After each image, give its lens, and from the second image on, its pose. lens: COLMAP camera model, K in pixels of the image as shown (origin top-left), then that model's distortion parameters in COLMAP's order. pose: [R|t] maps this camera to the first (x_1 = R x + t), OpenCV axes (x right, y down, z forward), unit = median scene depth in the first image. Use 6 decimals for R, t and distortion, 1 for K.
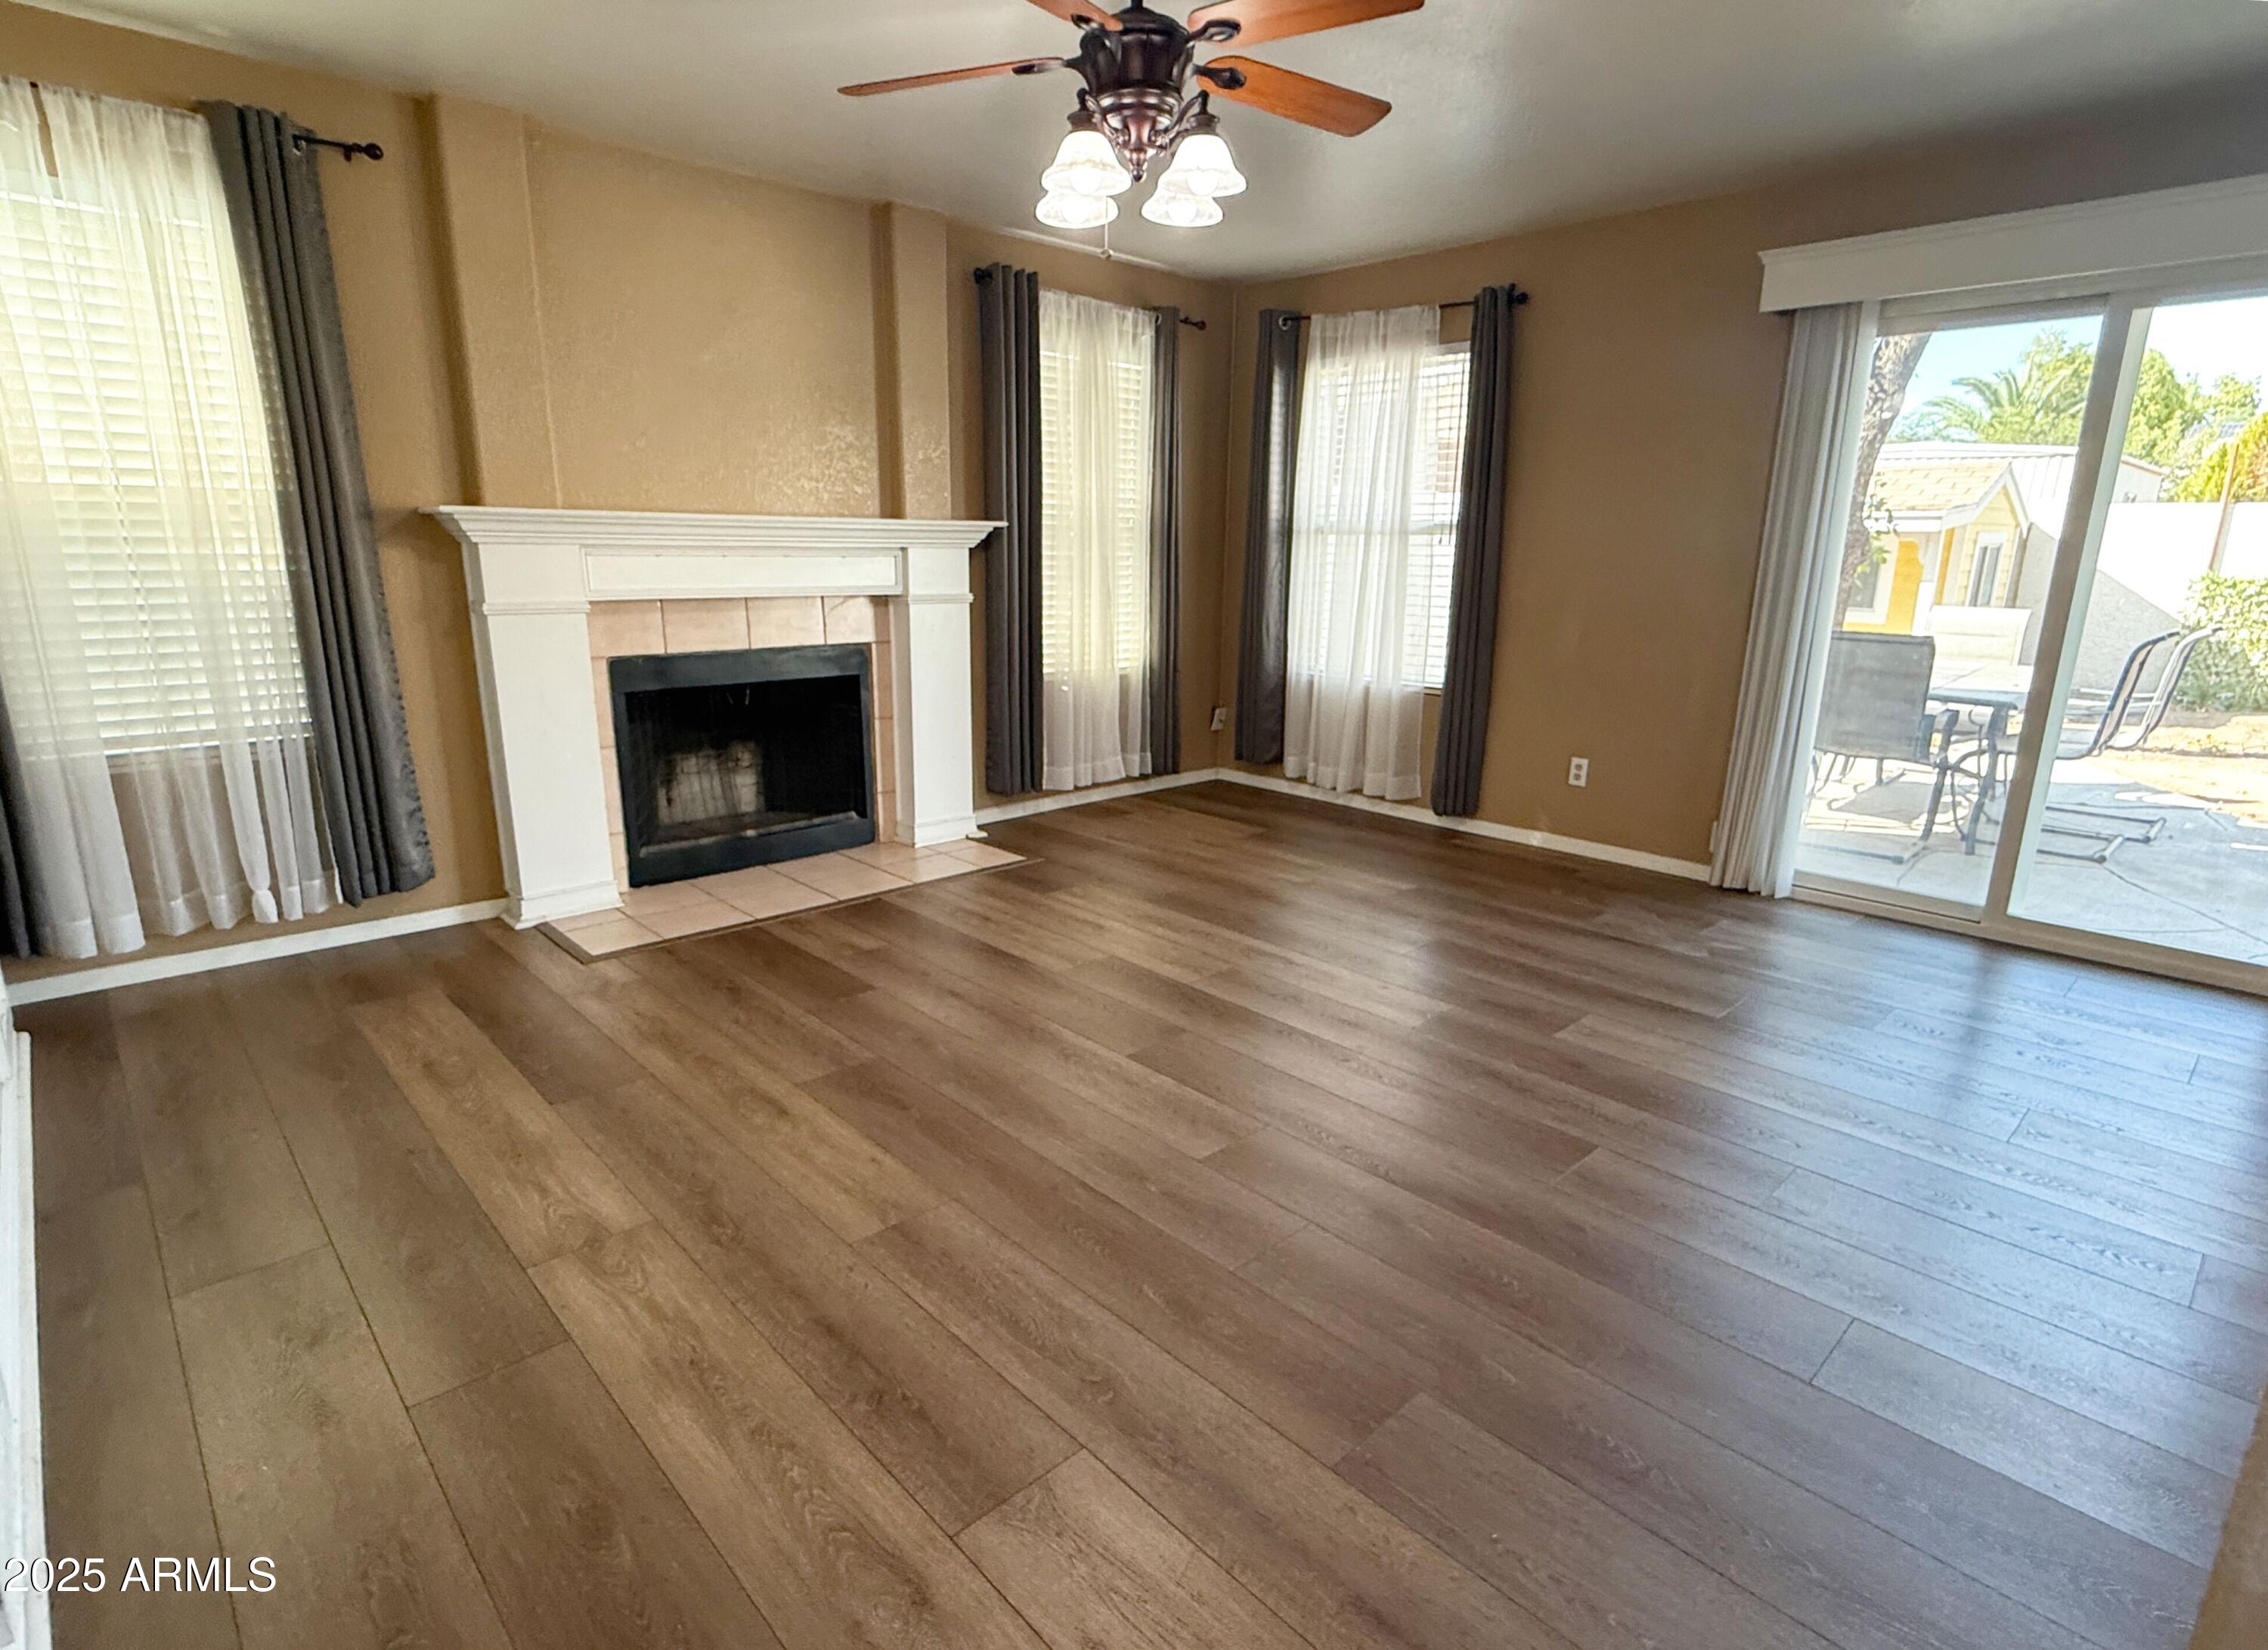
lens RADIAL K [[1152.6, 0, 1124.4], [0, 1152.6, 830.1], [0, 0, 1]] dist [-0.003076, -0.000340]
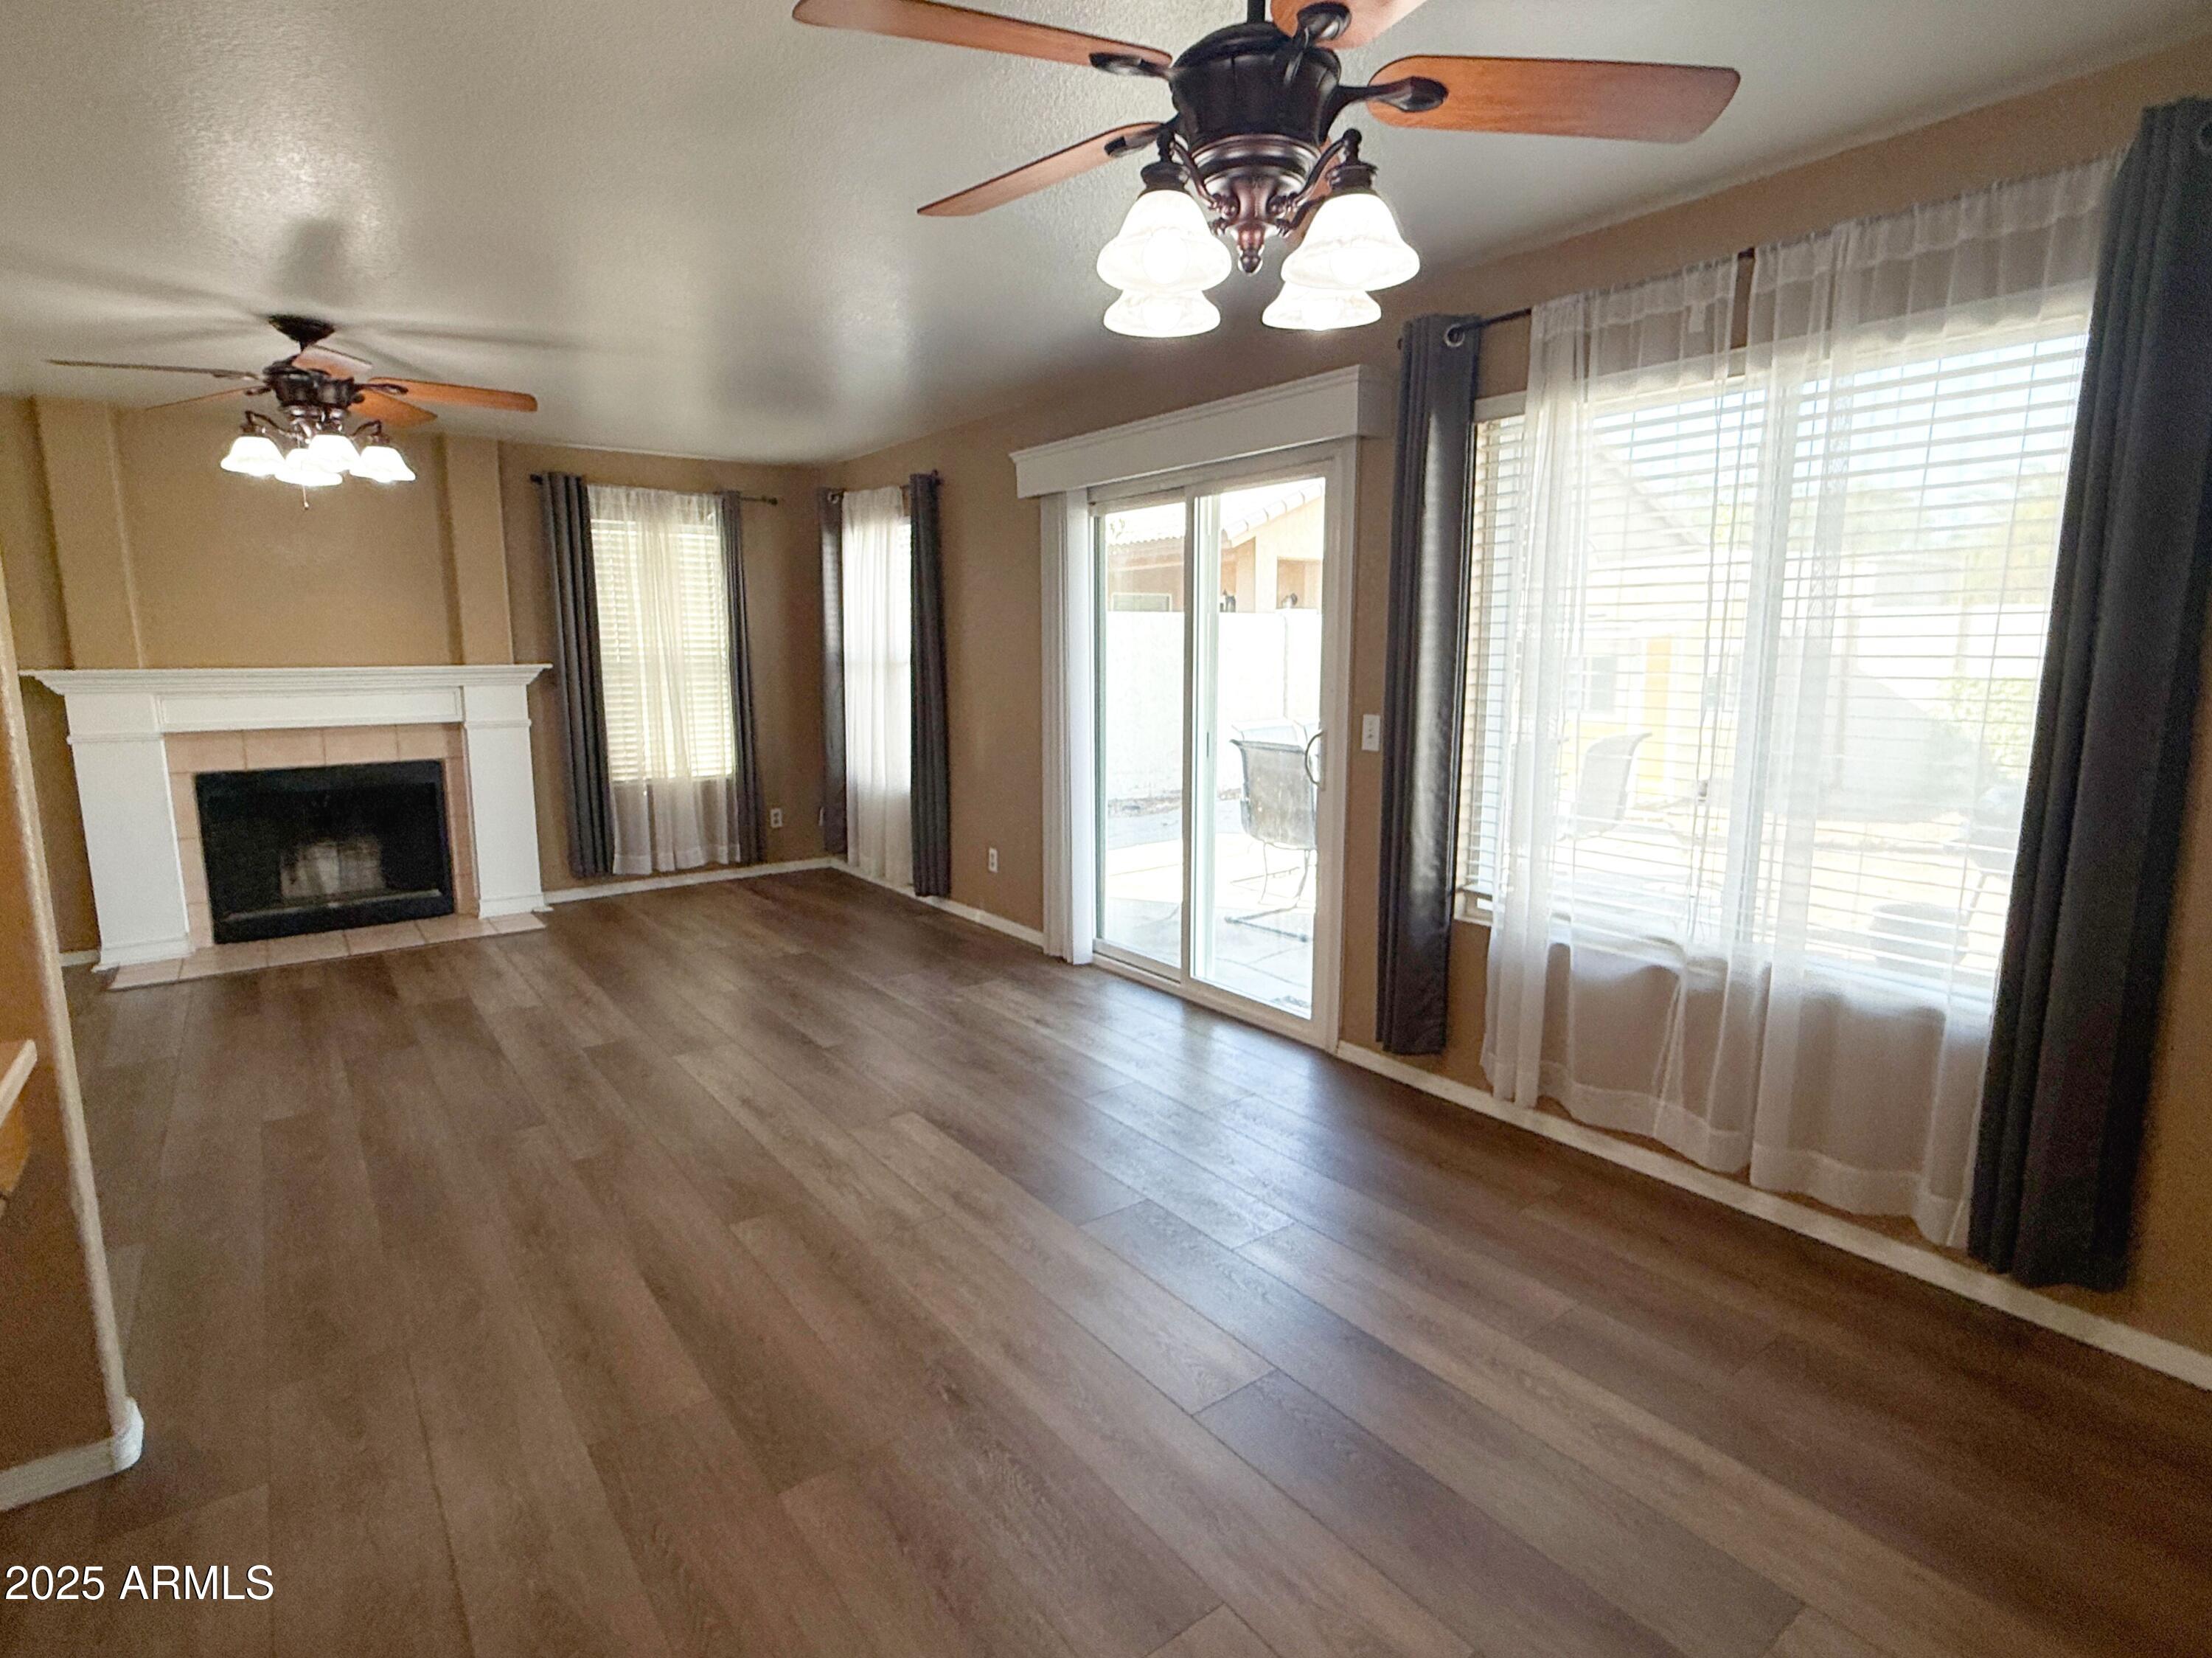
lens RADIAL K [[1136.0, 0, 1103.4], [0, 1136.0, 823.7], [0, 0, 1]] dist [-0.002095, -0.000789]
pose [[0.993593, -0.001346, -0.113006, 0.667480], [-0.008887, 0.995902, -0.089999, 0.018203], [0.112664, 0.090426, 0.989510, -0.170396]]
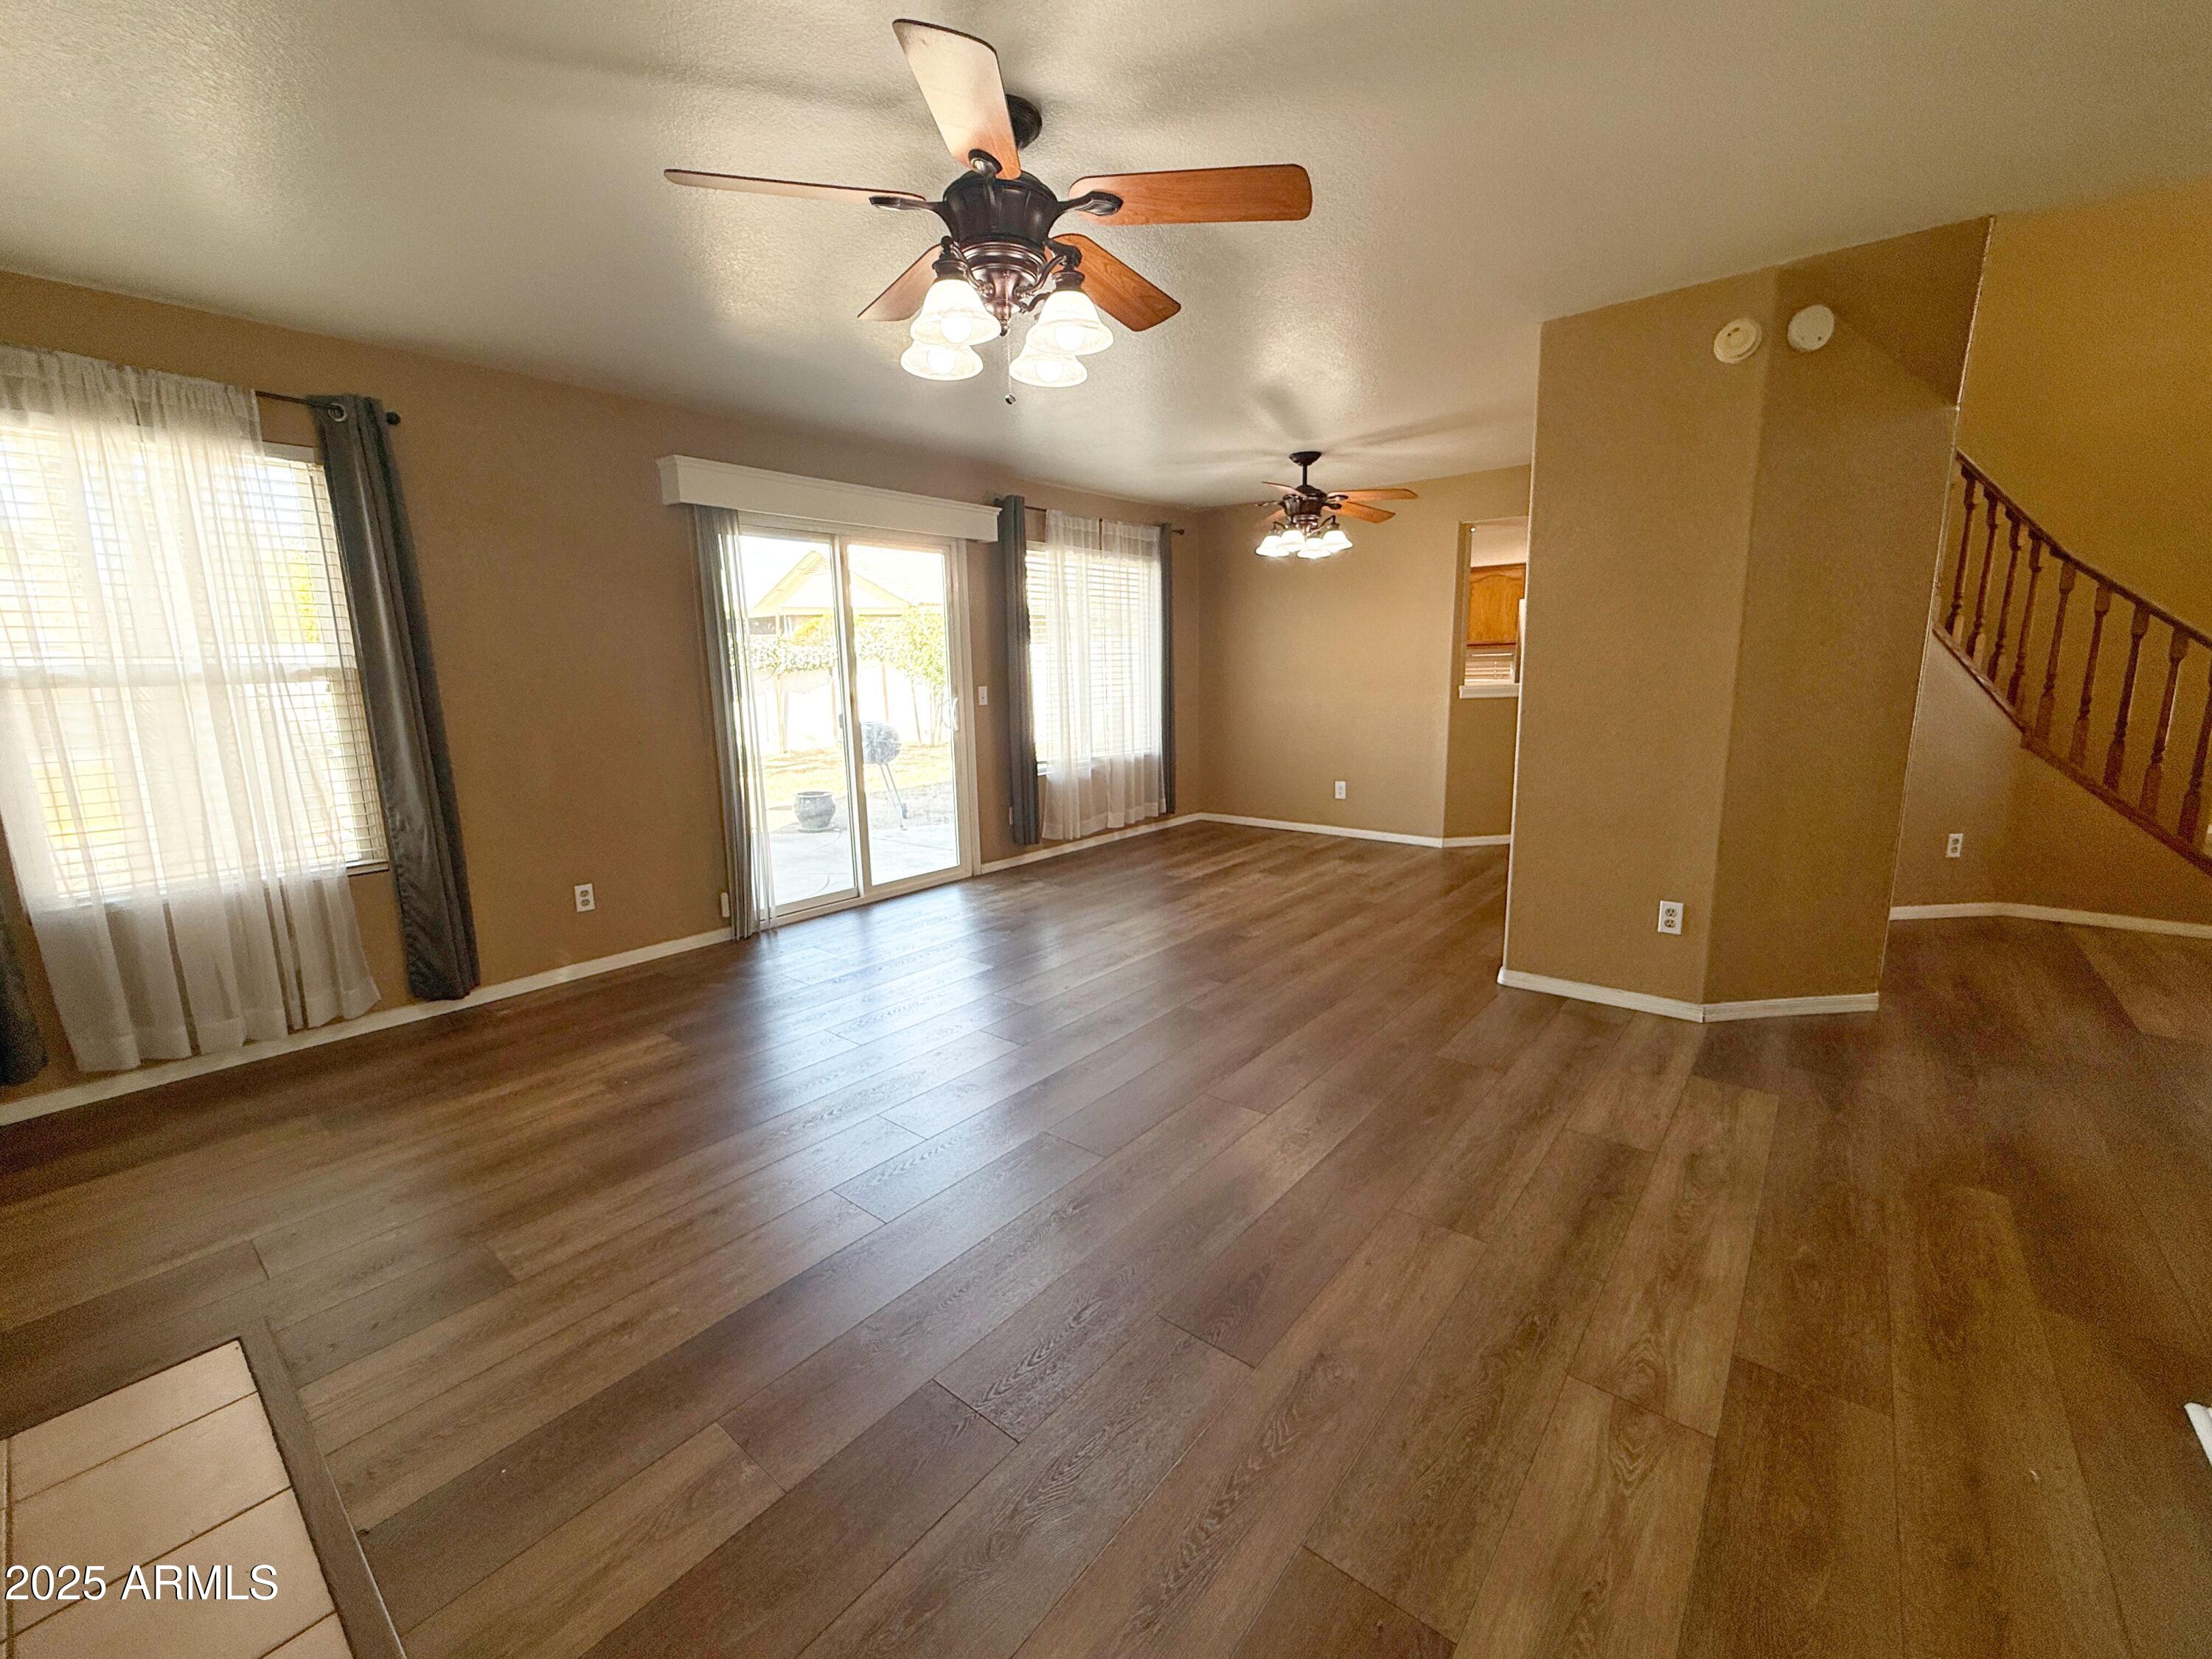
lens RADIAL K [[910.2, 0, 1106.0], [0, 910.2, 829.5], [0, 0, 1]] dist [0.000102, -0.000077]
pose [[-0.134971, -0.188485, 0.972757, -0.480700], [0.259335, 0.940798, 0.218275, -0.172942], [-0.956310, 0.281730, -0.078100, 0.617003]]
